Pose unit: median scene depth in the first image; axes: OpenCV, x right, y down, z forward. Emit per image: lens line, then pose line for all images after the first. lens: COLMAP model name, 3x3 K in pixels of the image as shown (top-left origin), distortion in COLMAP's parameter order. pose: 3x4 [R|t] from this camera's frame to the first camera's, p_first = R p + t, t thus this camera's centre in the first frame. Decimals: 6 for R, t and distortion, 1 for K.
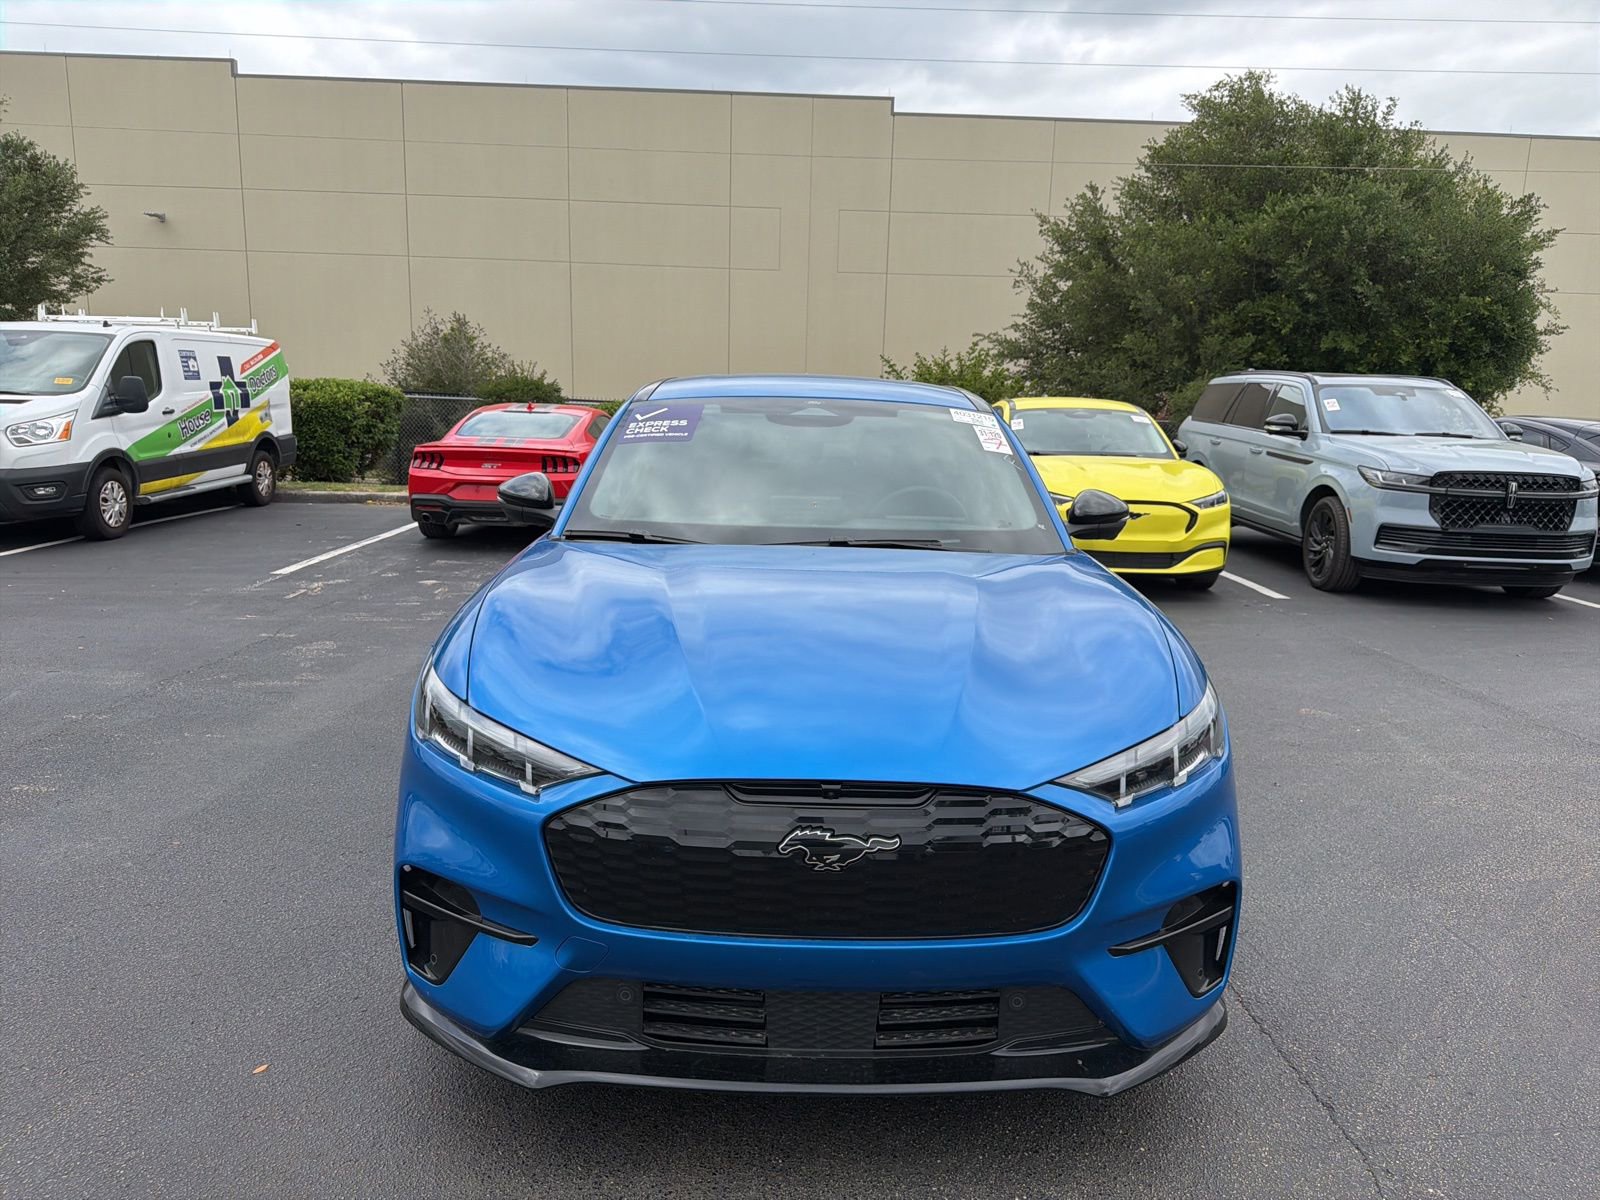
lens RADIAL K [[1169.0, 0, 803.4], [0, 1169.0, 609.5], [0, 0, 1]] dist [0.066101, -0.104573]
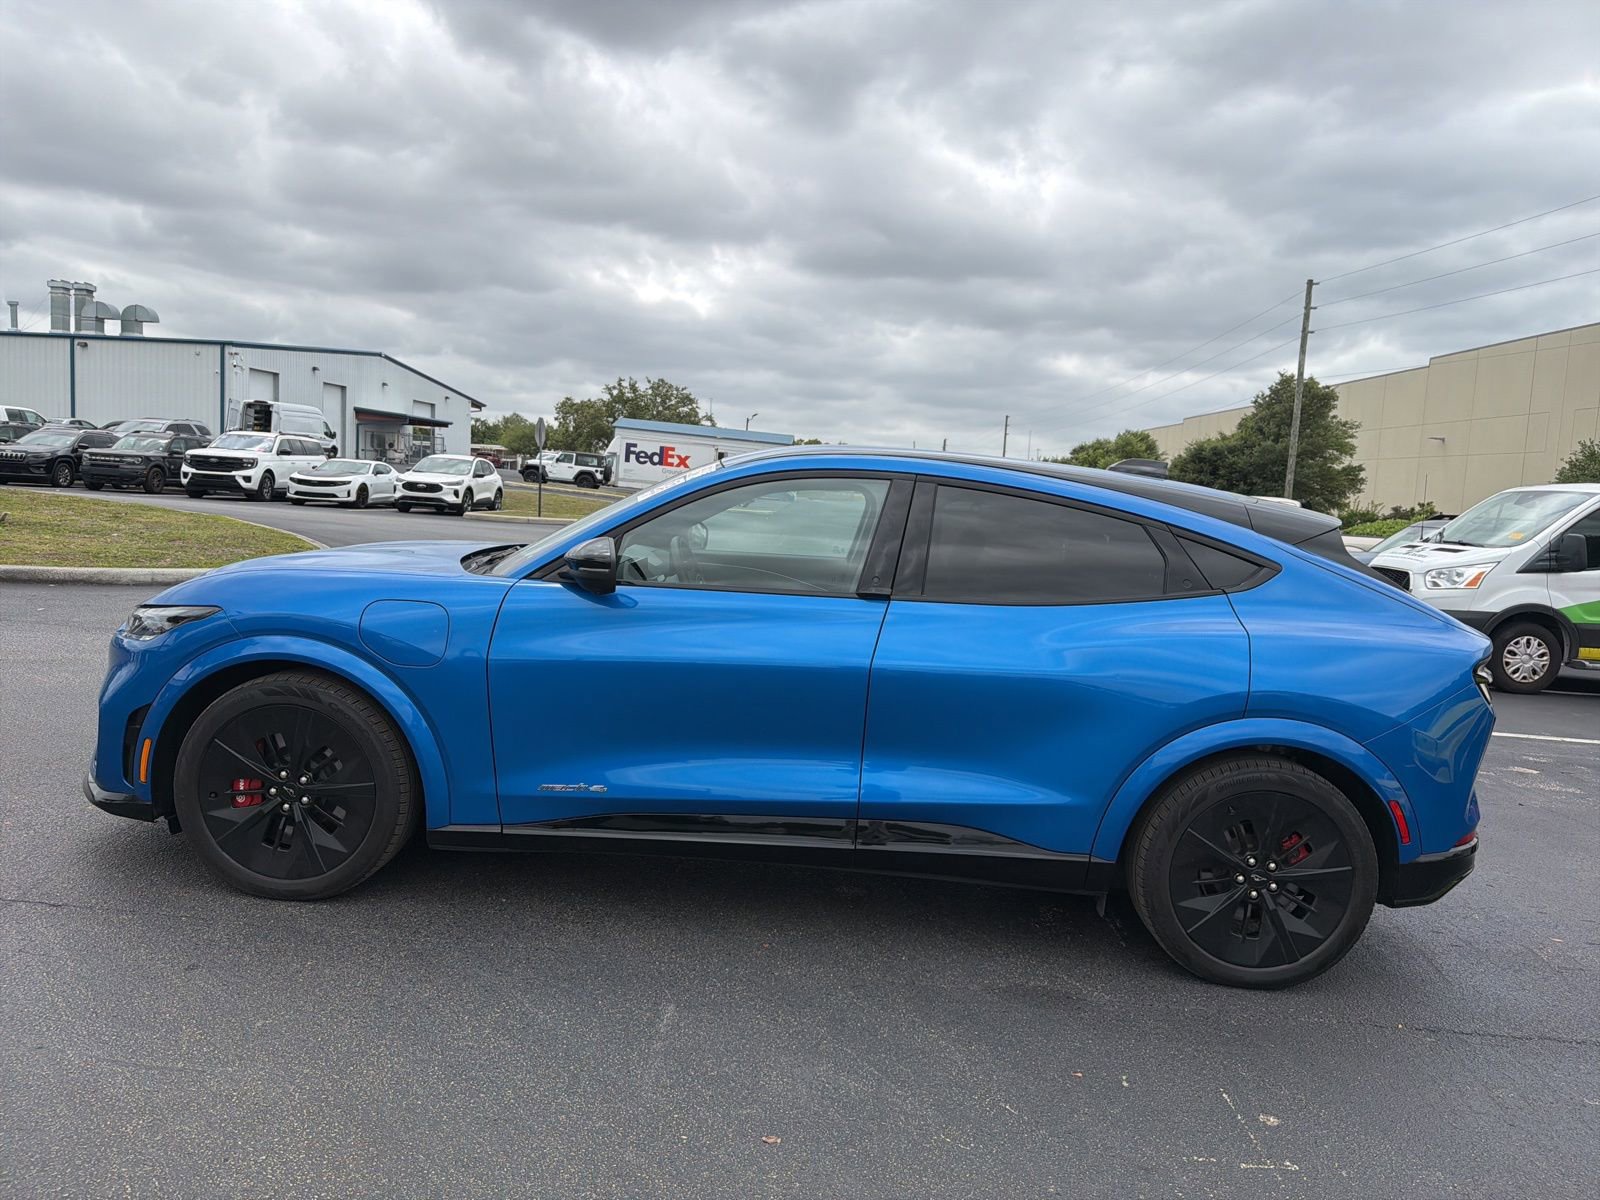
lens RADIAL K [[1145.4, 0, 794.9], [0, 1145.4, 632.7], [0, 0, 1]] dist [0.064323, -0.082883]
pose [[-0.084969, 0.095482, -0.991798, 0.389406], [-0.258069, 0.959322, 0.114465, -0.059759], [0.962383, 0.265678, -0.056871, 0.423744]]
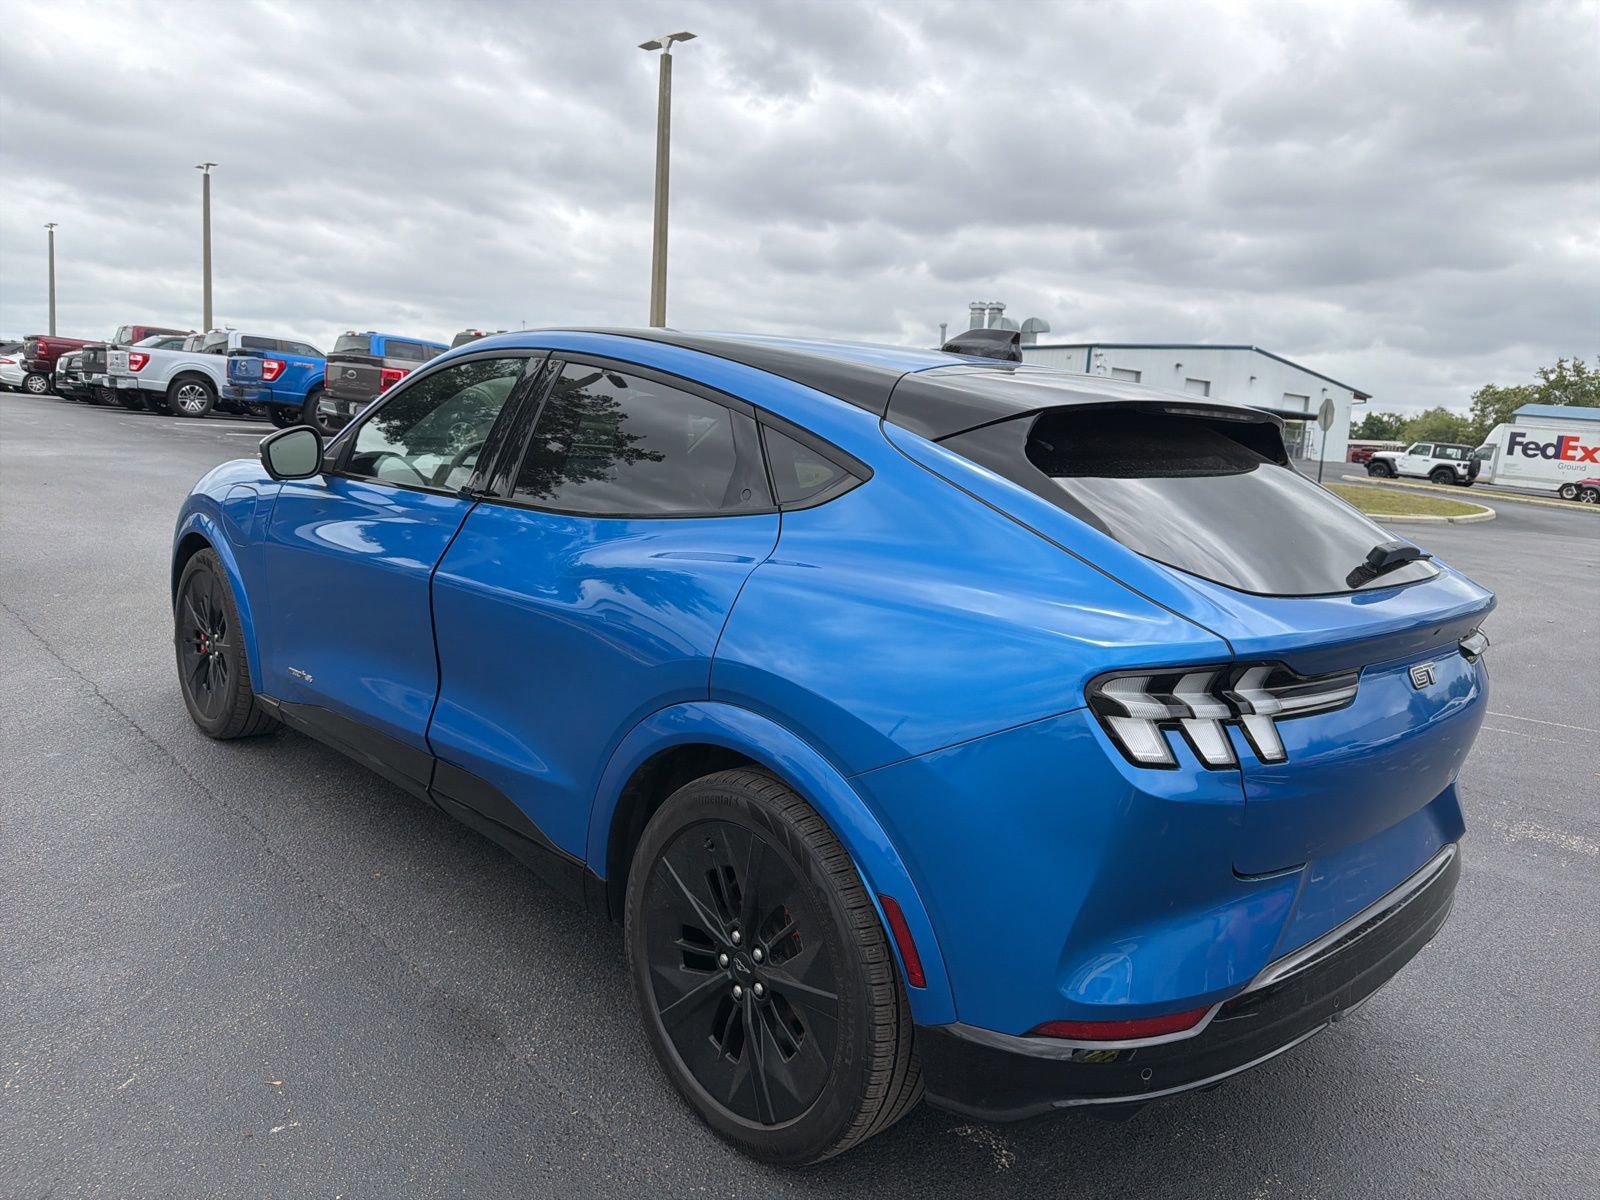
lens RADIAL K [[1147.3, 0, 801.4], [0, 1147.3, 621.4], [0, 0, 1]] dist [0.033433, -0.061924]
pose [[-0.757464, 0.033762, -0.652003, 0.180584], [-0.209283, 0.933406, 0.291468, -0.107704], [0.618425, 0.357229, -0.699956, 0.678267]]
